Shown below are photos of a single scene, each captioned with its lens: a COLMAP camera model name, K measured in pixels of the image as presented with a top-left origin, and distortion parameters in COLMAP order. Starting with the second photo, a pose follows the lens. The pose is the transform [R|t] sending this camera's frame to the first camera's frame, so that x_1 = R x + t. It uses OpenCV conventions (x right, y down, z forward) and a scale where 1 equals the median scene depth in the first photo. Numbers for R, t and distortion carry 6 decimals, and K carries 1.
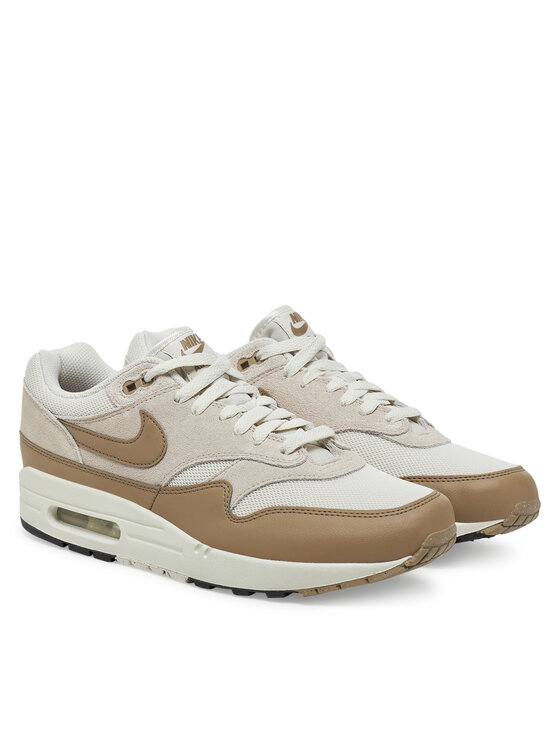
lens RADIAL K [[2192.8, 0, 279.9], [0, 2192.8, 372.9], [0, 0, 1]] dist [0.142943, 0.000000]
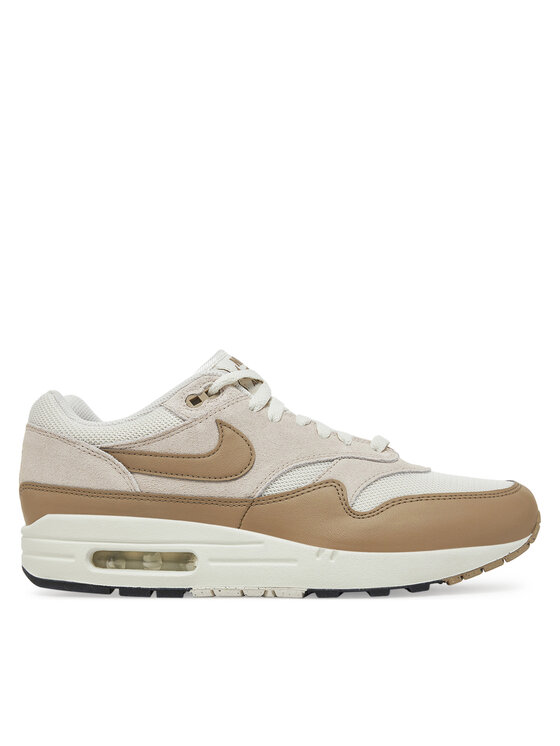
lens RADIAL K [[1158.9, 0, 280.0], [0, 1158.9, 373.0], [0, 0, 1]] dist [-0.142728, 0.000000]
pose [[0.851085, 0.023640, 0.524496, -0.296755], [0.124833, 0.961227, -0.245887, 0.120981], [-0.509972, 0.274745, 0.815134, 0.584773]]
